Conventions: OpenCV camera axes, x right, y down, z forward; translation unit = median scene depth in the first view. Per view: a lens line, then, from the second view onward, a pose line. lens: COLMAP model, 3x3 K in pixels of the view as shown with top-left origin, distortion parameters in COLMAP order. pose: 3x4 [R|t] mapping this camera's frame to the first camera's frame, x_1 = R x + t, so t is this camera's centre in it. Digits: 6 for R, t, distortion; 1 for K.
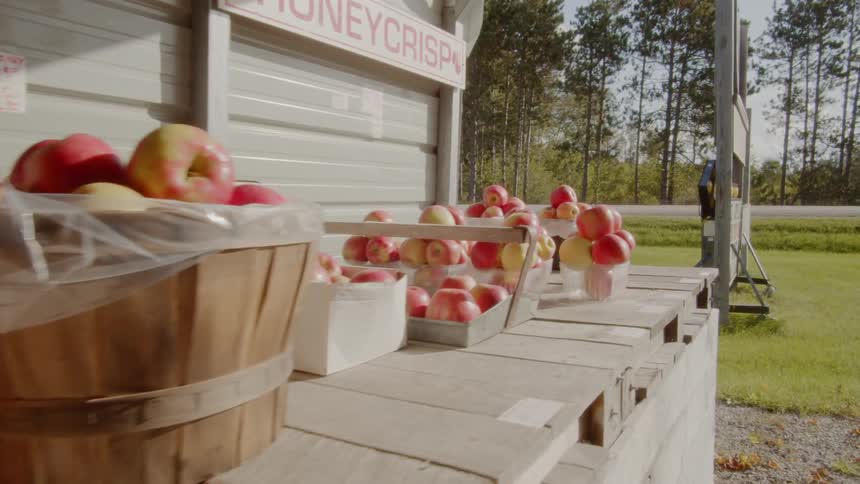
lens RADIAL K [[610.7, 0, 431.1], [0, 610.7, 244.7], [0, 0, 1]] dist [-0.038559, 0.011156]
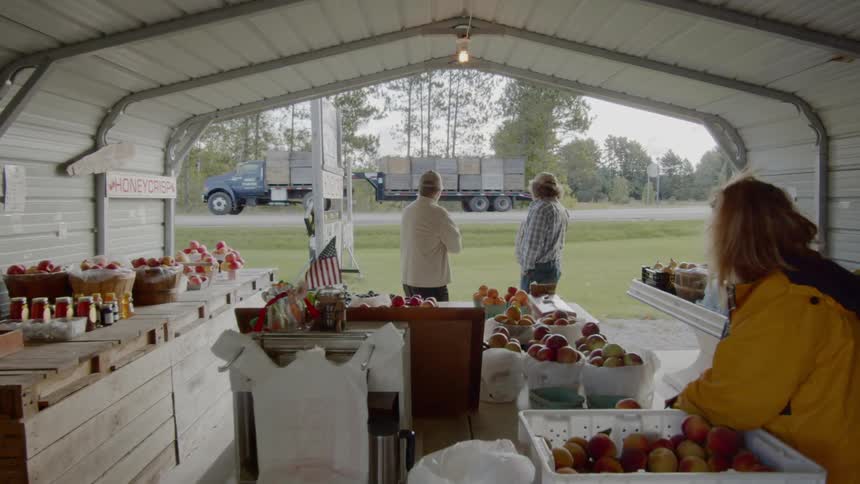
lens RADIAL K [[610.7, 0, 434.7], [0, 610.7, 229.2], [0, 0, 1]] dist [-0.038559, 0.011156]
pose [[0.855681, -0.029295, 0.516674, -0.021925], [0.042405, 0.999008, -0.013585, -0.004280], [-0.515764, 0.033534, 0.856074, -0.108224]]
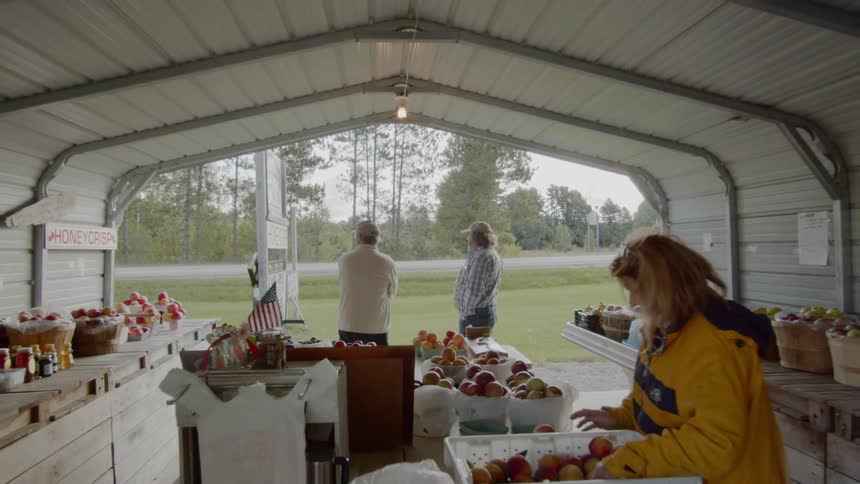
lens RADIAL K [[610.7, 0, 434.4], [0, 610.7, 238.8], [0, 0, 1]] dist [-0.038559, 0.011156]
pose [[0.807879, -0.002291, 0.589343, -0.023584], [0.056935, 0.995618, -0.074178, -0.003727], [-0.586591, 0.093481, 0.804470, -0.113257]]
